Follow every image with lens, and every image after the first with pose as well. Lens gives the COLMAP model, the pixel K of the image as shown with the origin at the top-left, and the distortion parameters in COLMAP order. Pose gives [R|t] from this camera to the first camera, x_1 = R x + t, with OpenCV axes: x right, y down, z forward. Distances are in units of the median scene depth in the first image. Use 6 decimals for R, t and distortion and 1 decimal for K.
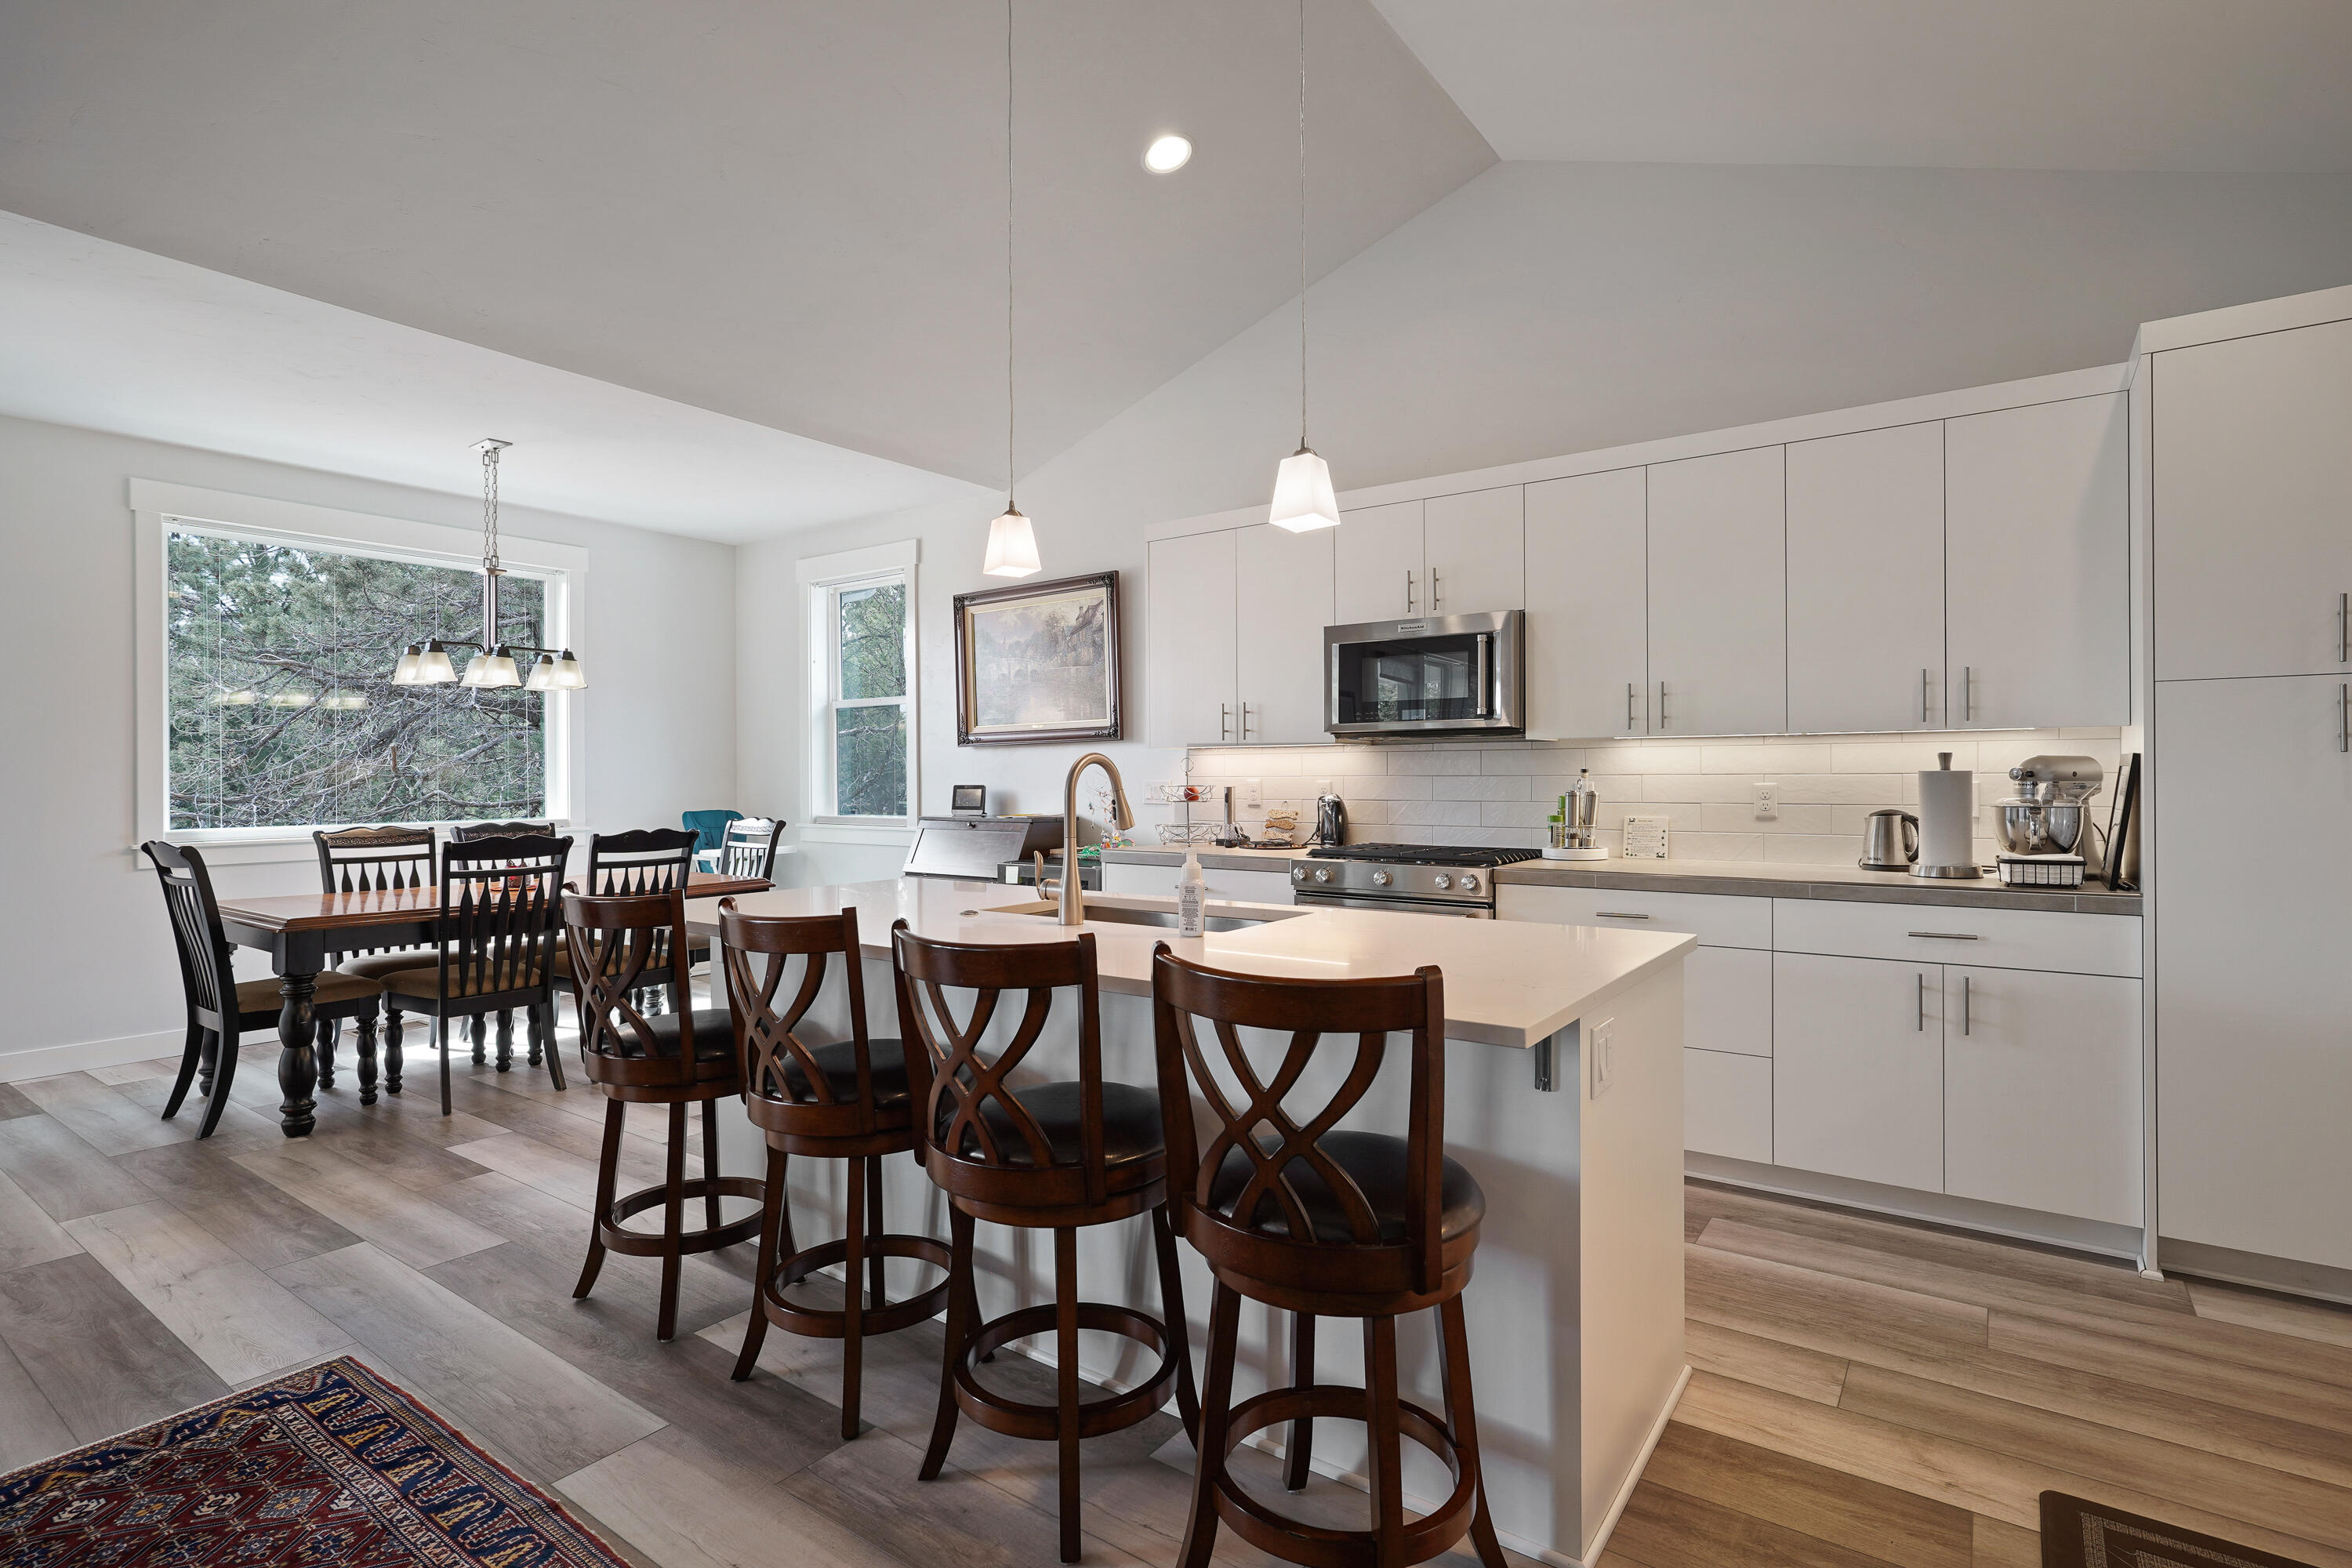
lens RADIAL K [[1139.1, 0, 1159.1], [0, 1139.1, 775.7], [0, 0, 1]] dist [-0.005416, 0.003373]
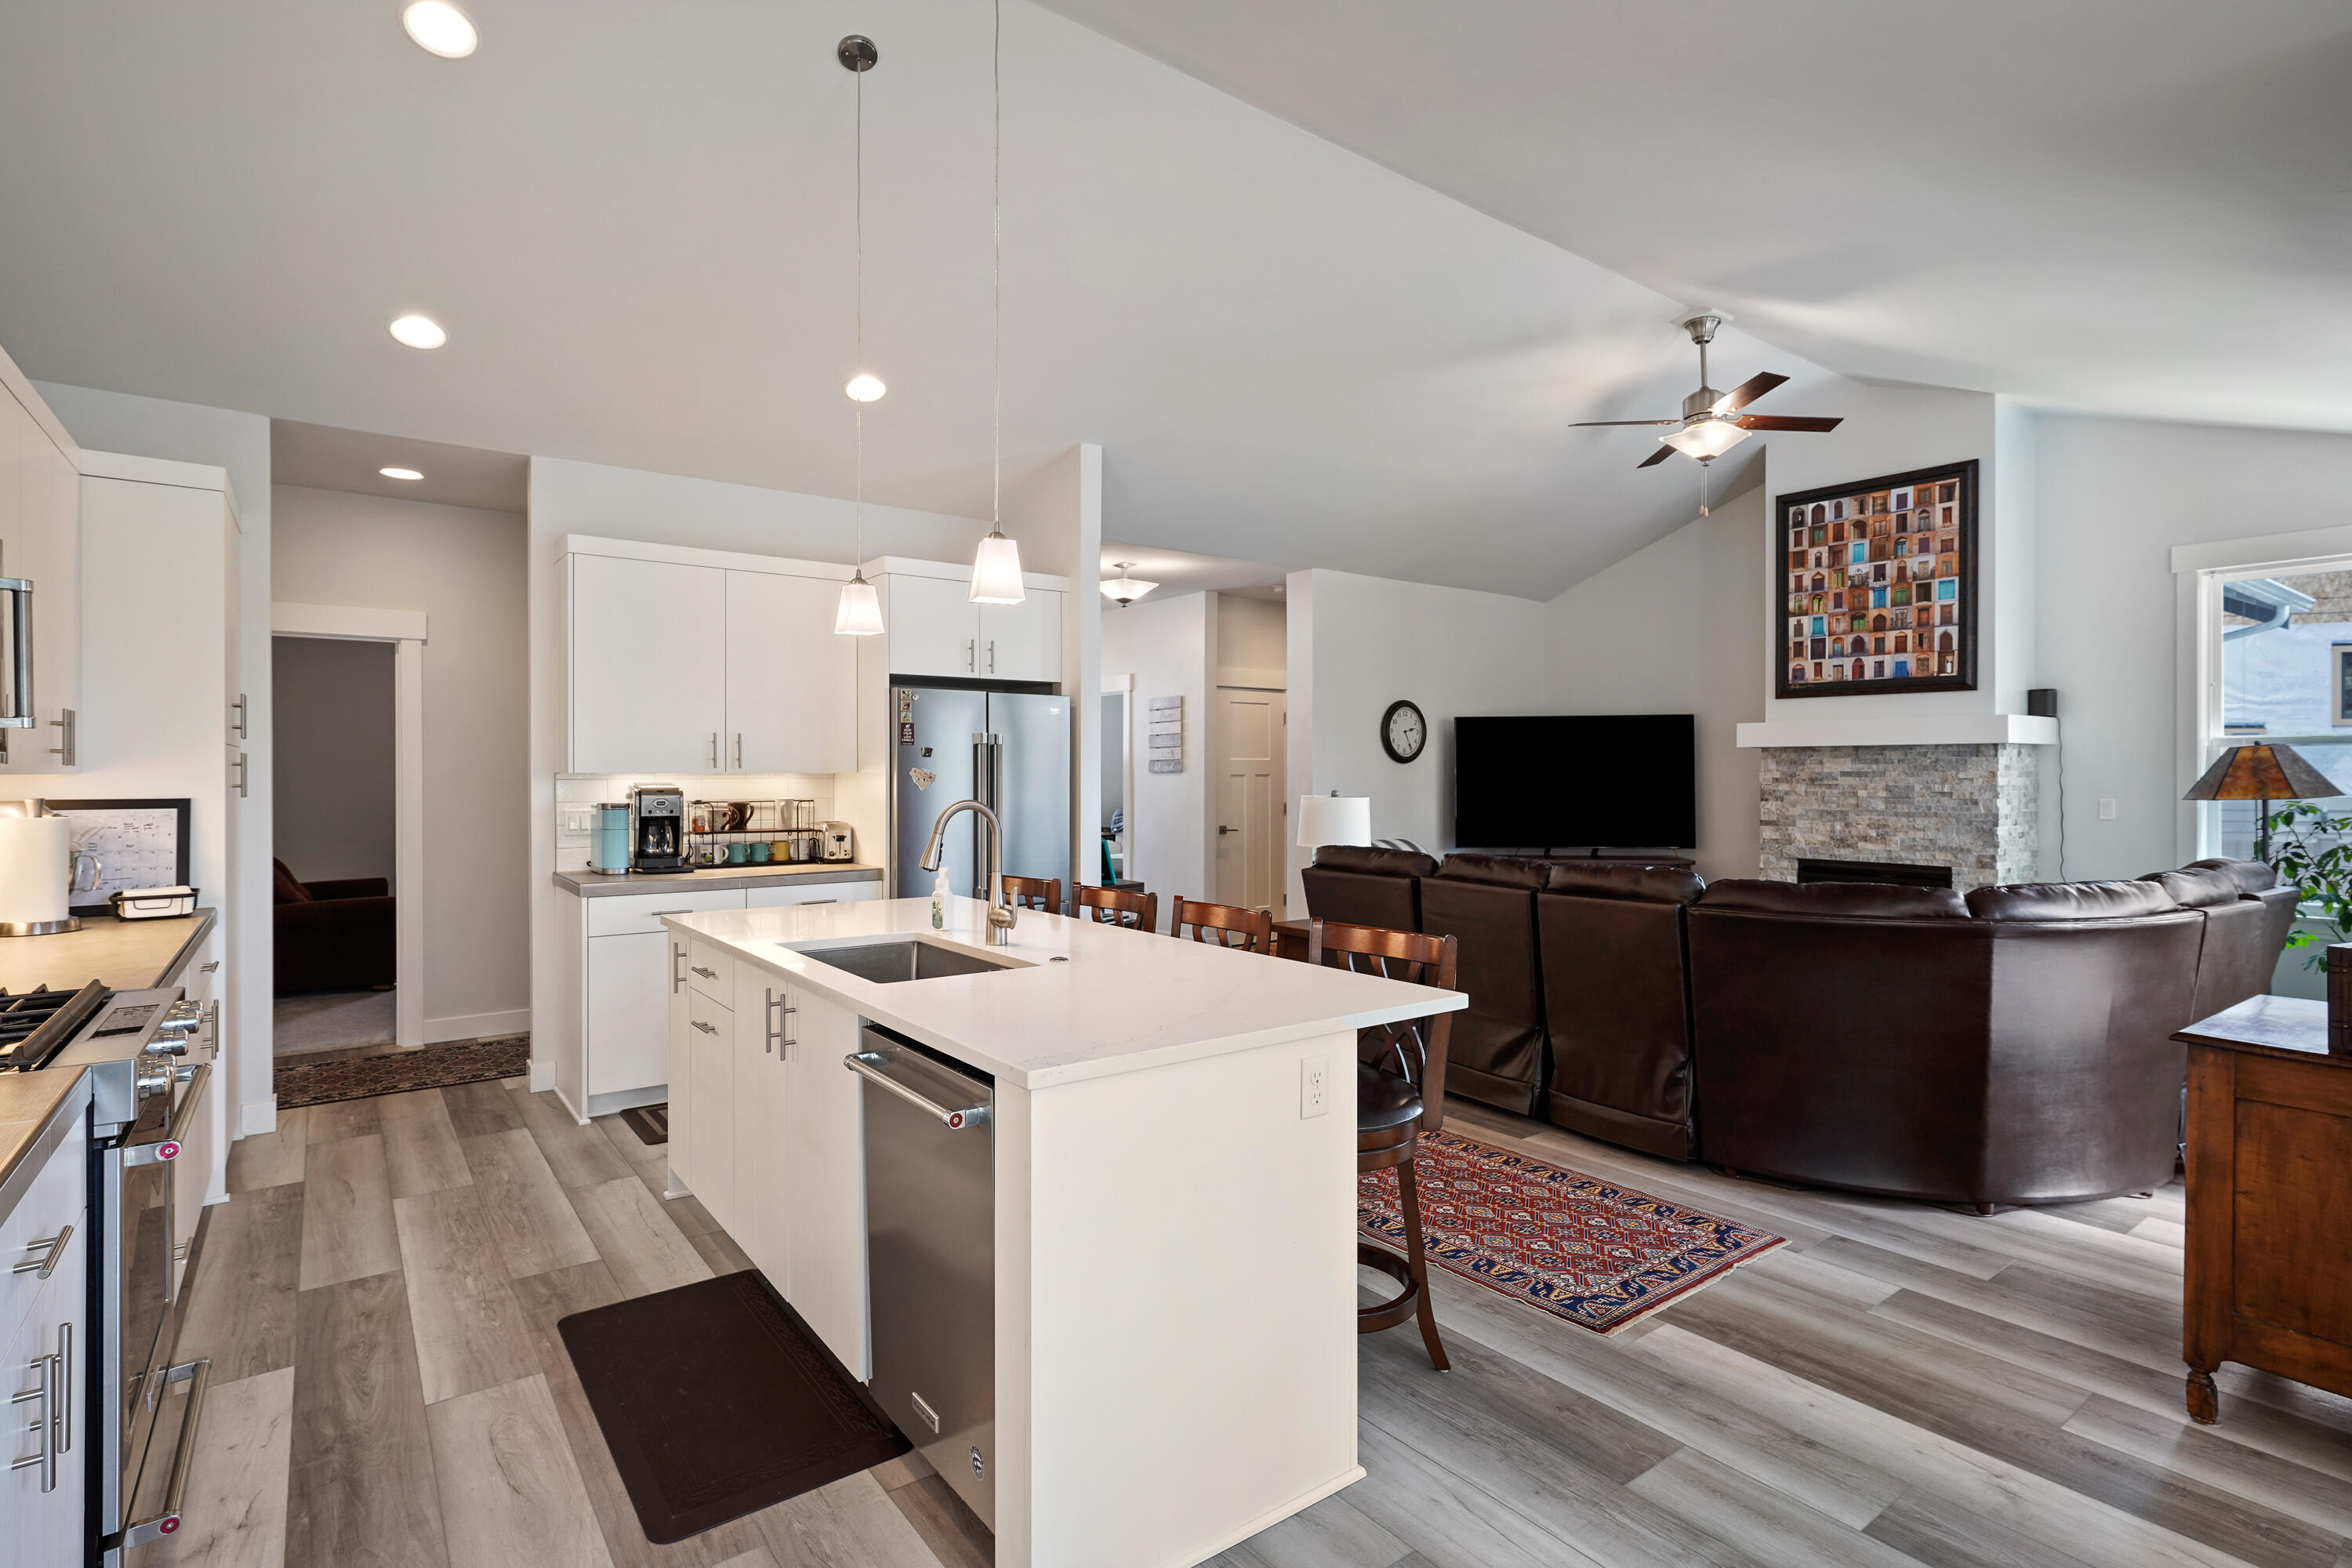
lens RADIAL K [[1139.1, 0, 1178.5], [0, 1139.1, 777.8], [0, 0, 1]] dist [-0.005416, 0.003373]
pose [[-0.958734, 0.003334, 0.284284, -0.481631], [0.004262, 0.999987, 0.002648, -0.038462], [-0.284272, 0.003750, -0.958736, 1.682682]]
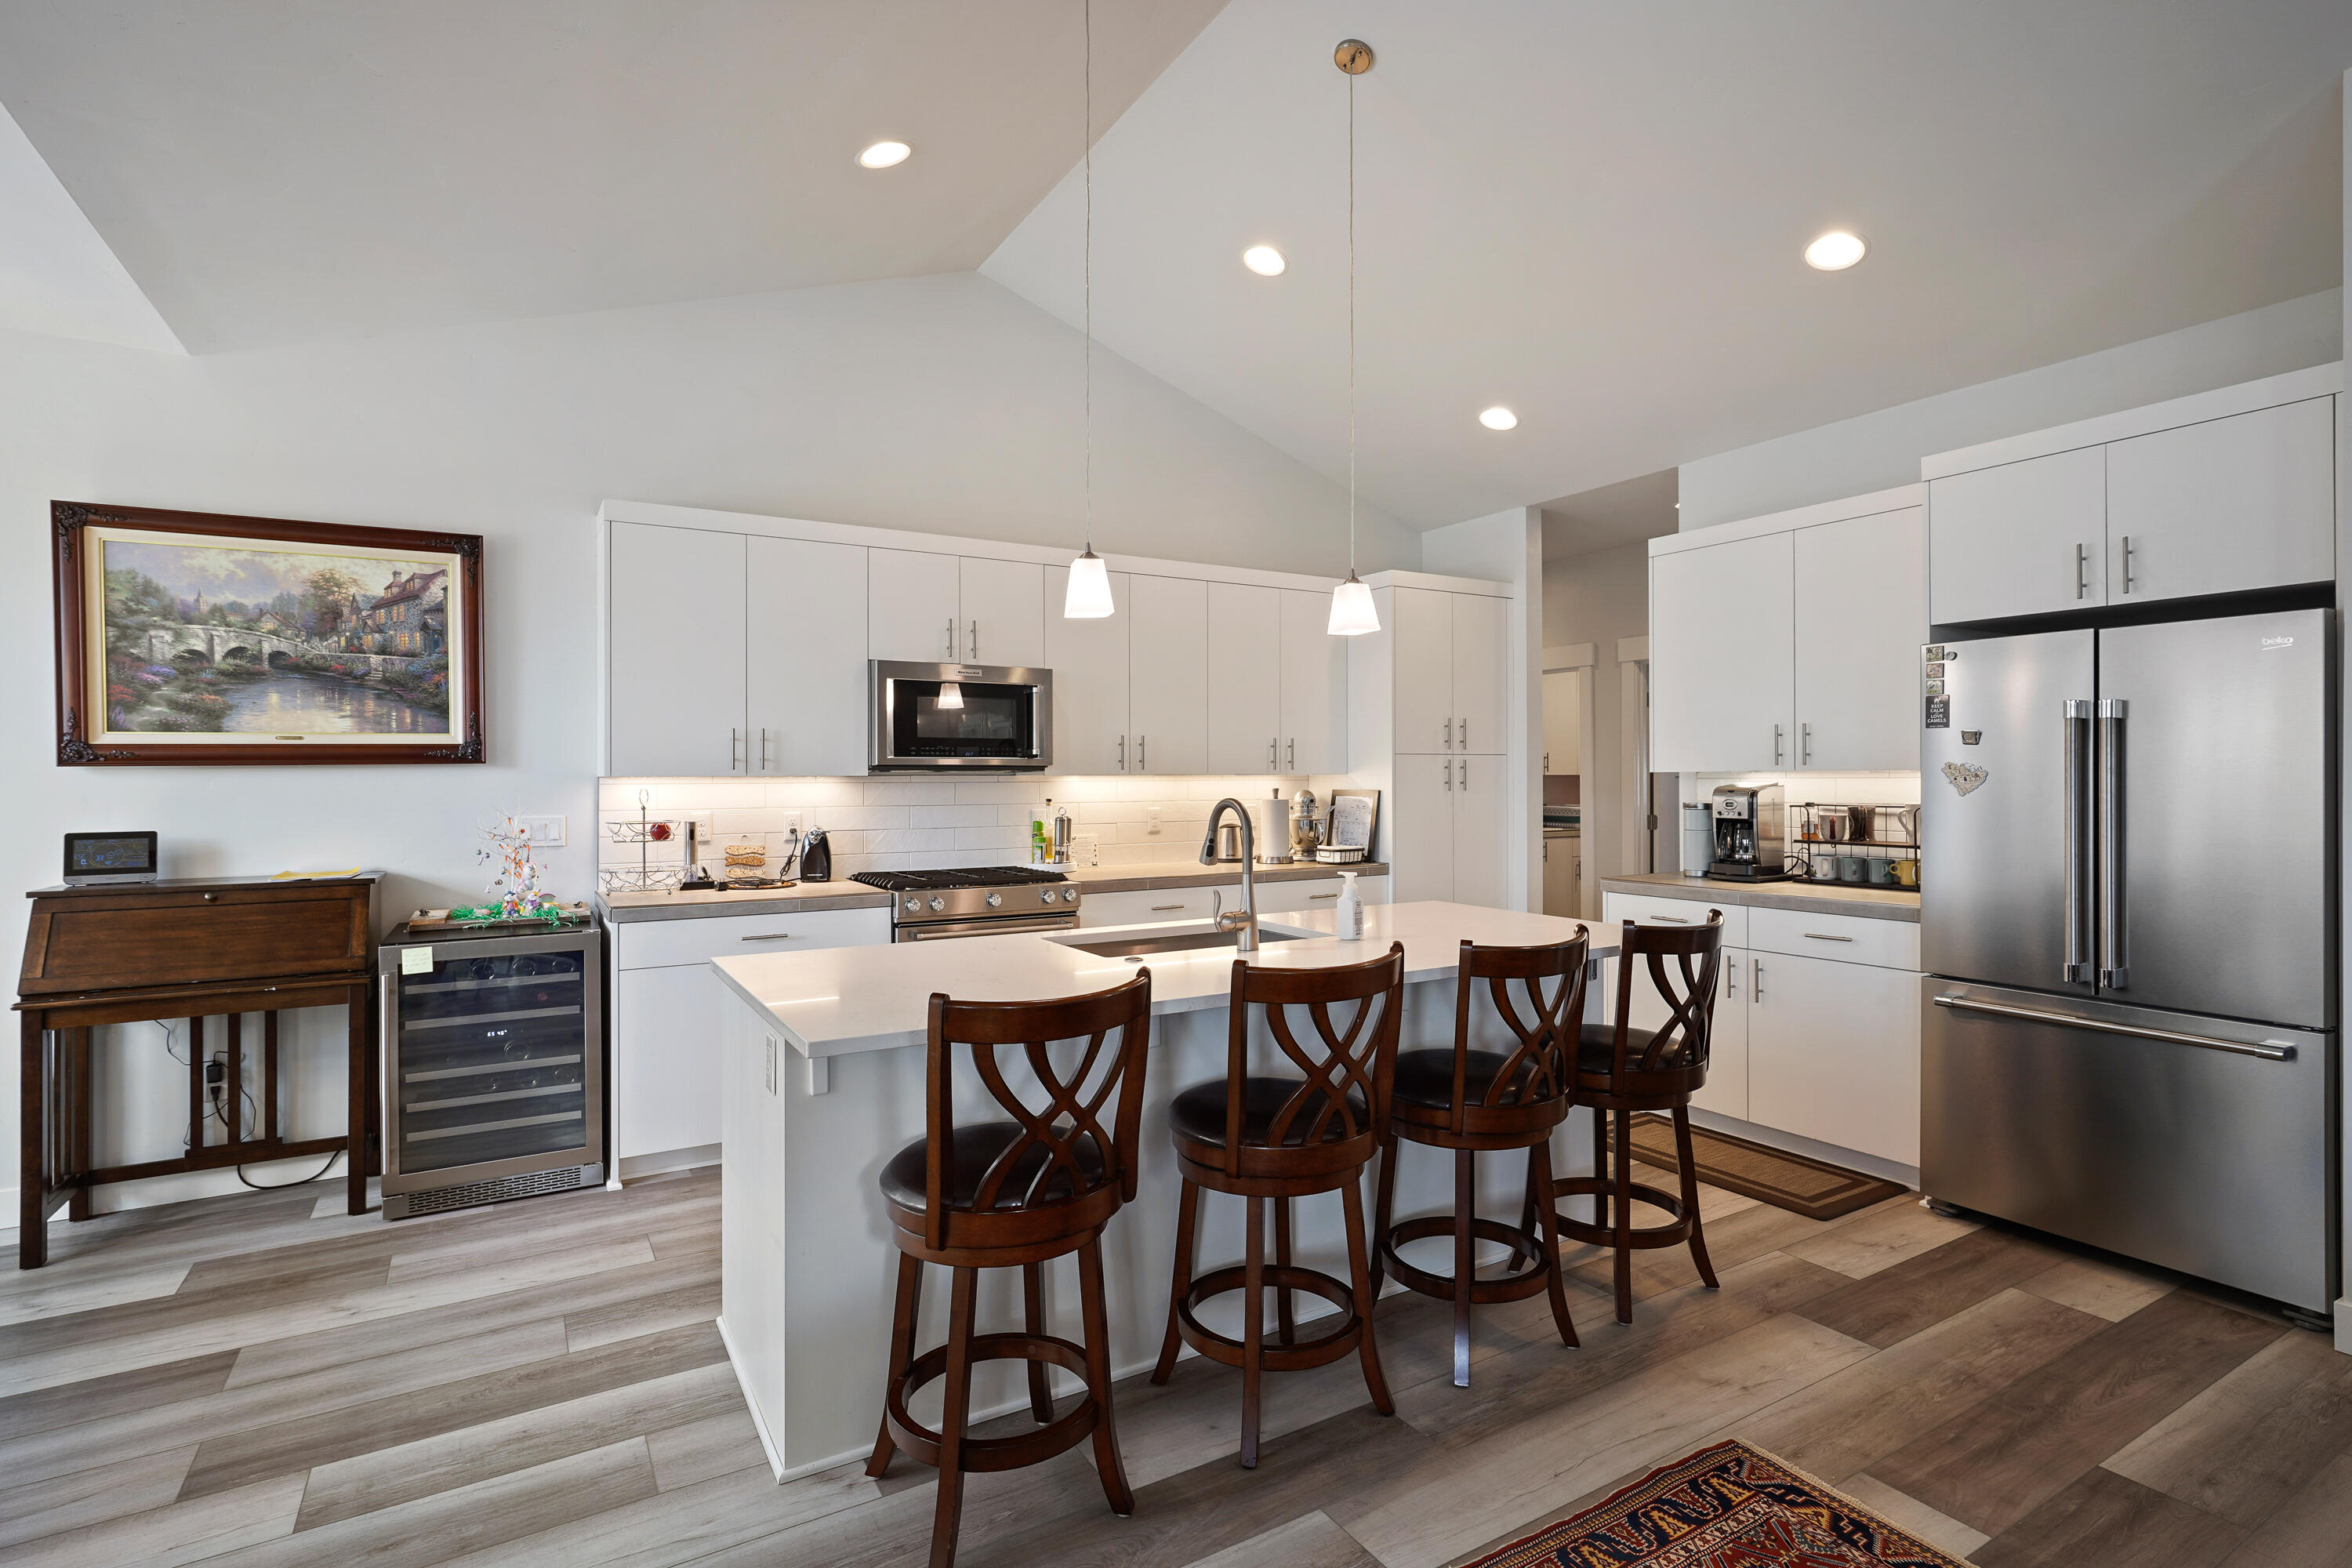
lens RADIAL K [[1139.1, 0, 1175.7], [0, 1139.1, 777.7], [0, 0, 1]] dist [-0.005416, 0.003373]
pose [[0.381869, 0.001879, 0.924215, -0.936623], [0.002000, 0.999994, -0.002860, -0.032593], [-0.924214, 0.002941, 0.381863, 0.508654]]
